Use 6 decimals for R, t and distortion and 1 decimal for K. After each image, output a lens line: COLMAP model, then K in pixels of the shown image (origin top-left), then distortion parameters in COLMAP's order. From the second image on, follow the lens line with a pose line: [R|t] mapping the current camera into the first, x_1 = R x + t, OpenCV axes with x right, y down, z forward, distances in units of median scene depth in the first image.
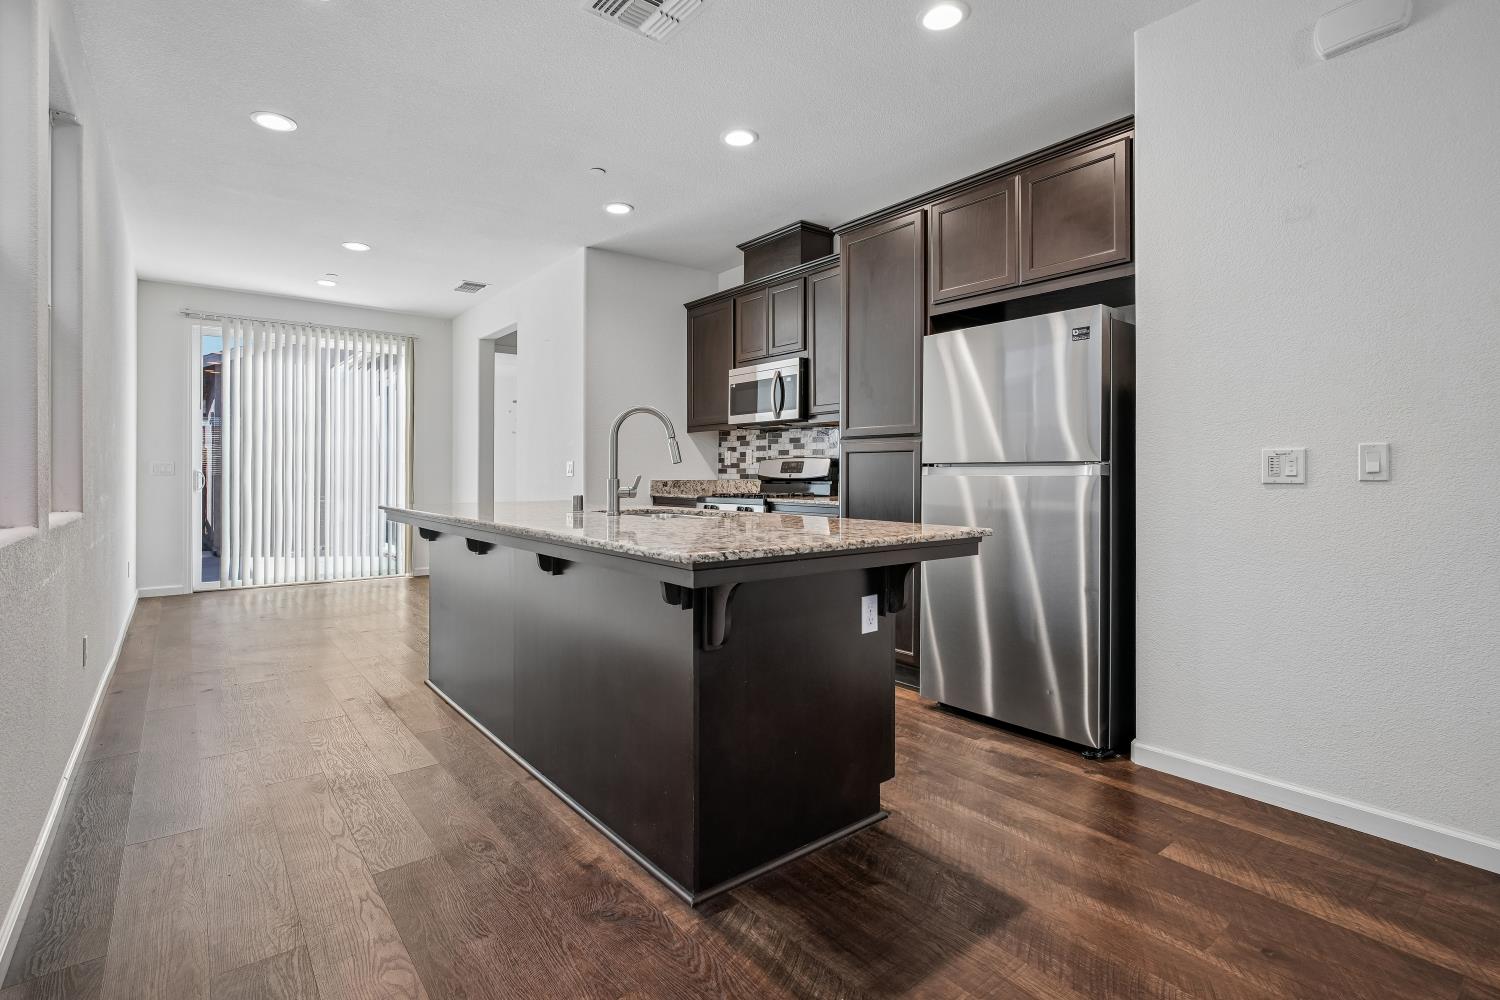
lens RADIAL K [[712.5, 0, 717.0], [0, 712.5, 470.6], [0, 0, 1]] dist [-0.001297, 0.000942]
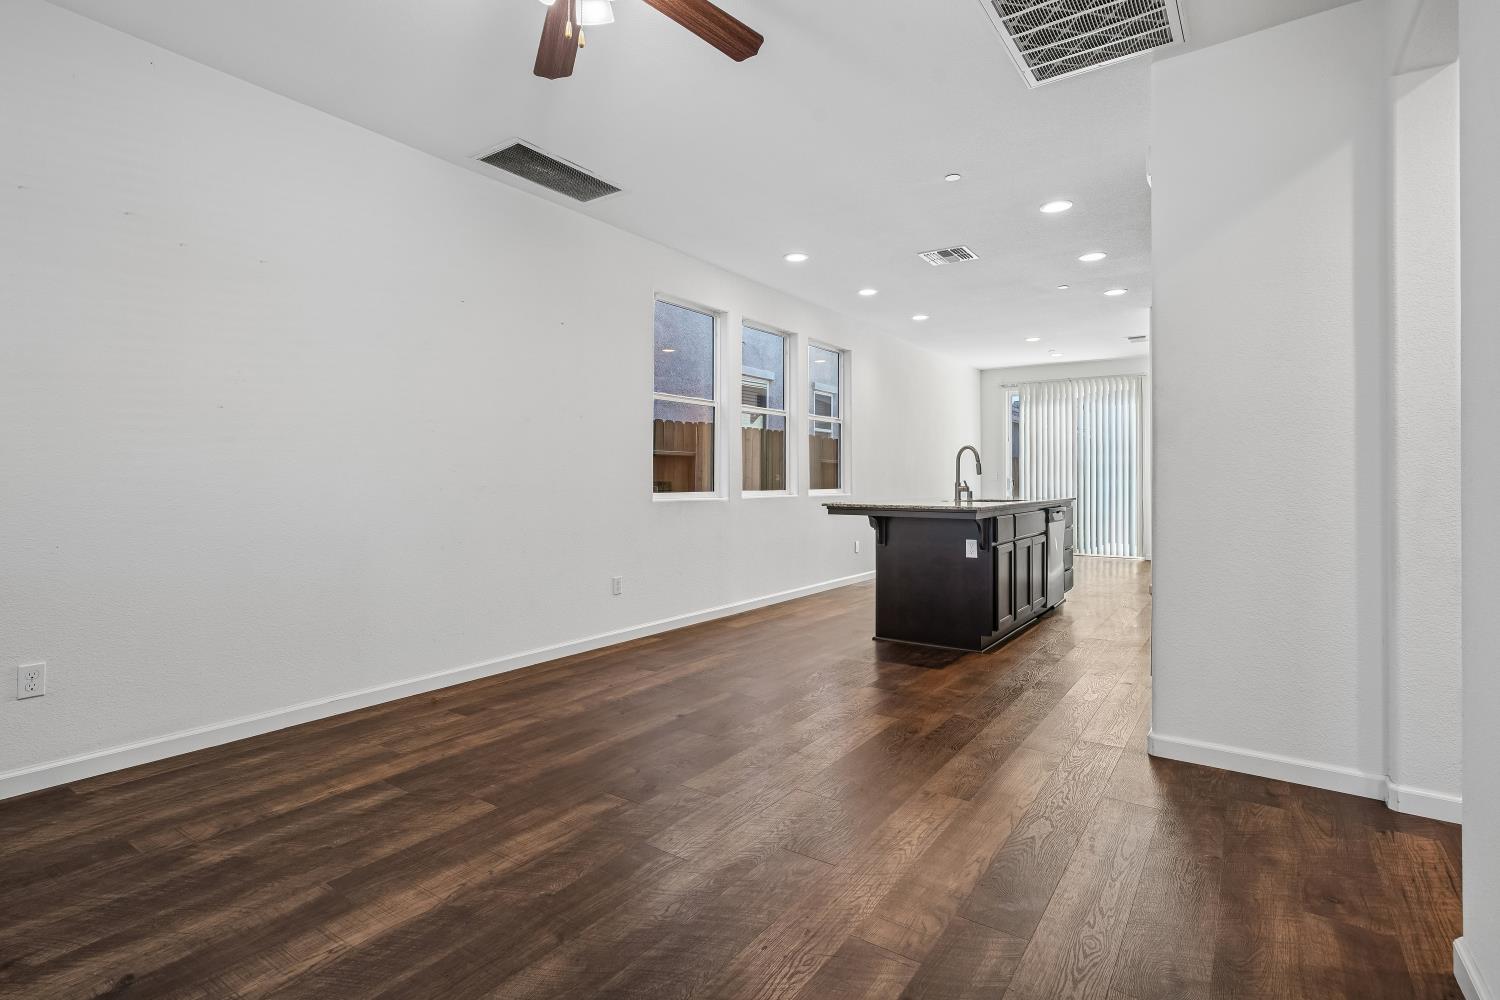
lens RADIAL K [[727.2, 0, 749.4], [0, 727.2, 470.4], [0, 0, 1]] dist [-0.002115, 0.000448]
pose [[0.288163, -0.010026, -0.957529, 0.720467], [0.001296, 0.999948, -0.010080, -0.001015], [0.957580, 0.001664, 0.288162, -0.075237]]
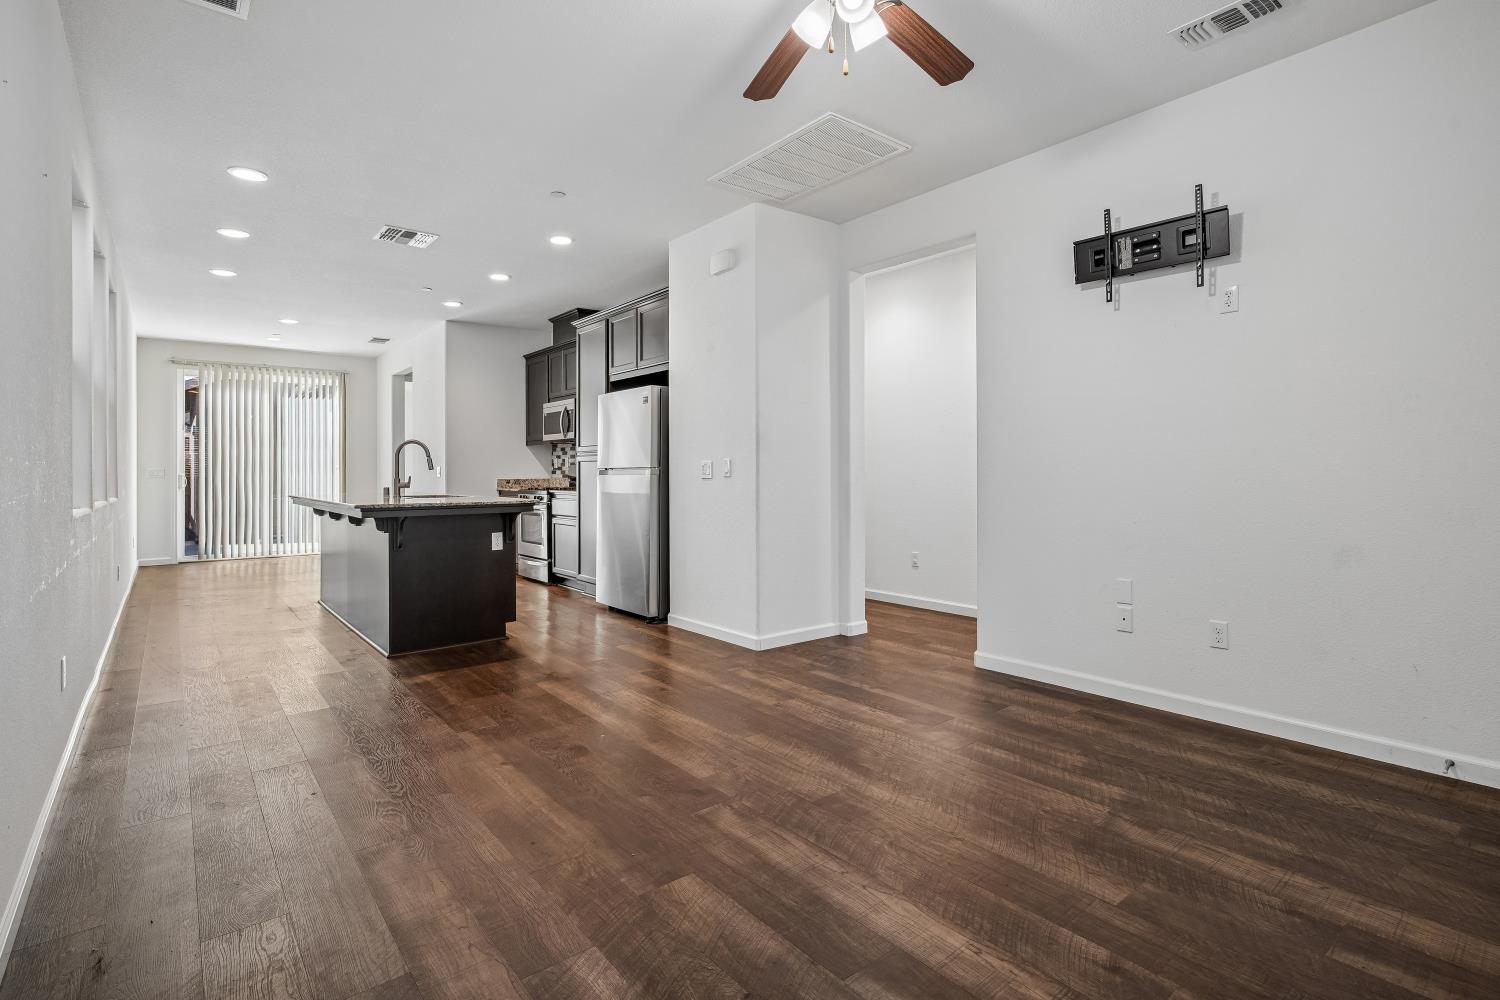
lens RADIAL K [[736.9, 0, 730.0], [0, 736.9, 467.4], [0, 0, 1]] dist [-0.001518, -0.000022]
pose [[0.999958, -0.006222, 0.006792, 0.315739], [0.006244, 0.999975, -0.003306, -0.002120], [-0.006771, 0.003349, 0.999971, -0.422257]]
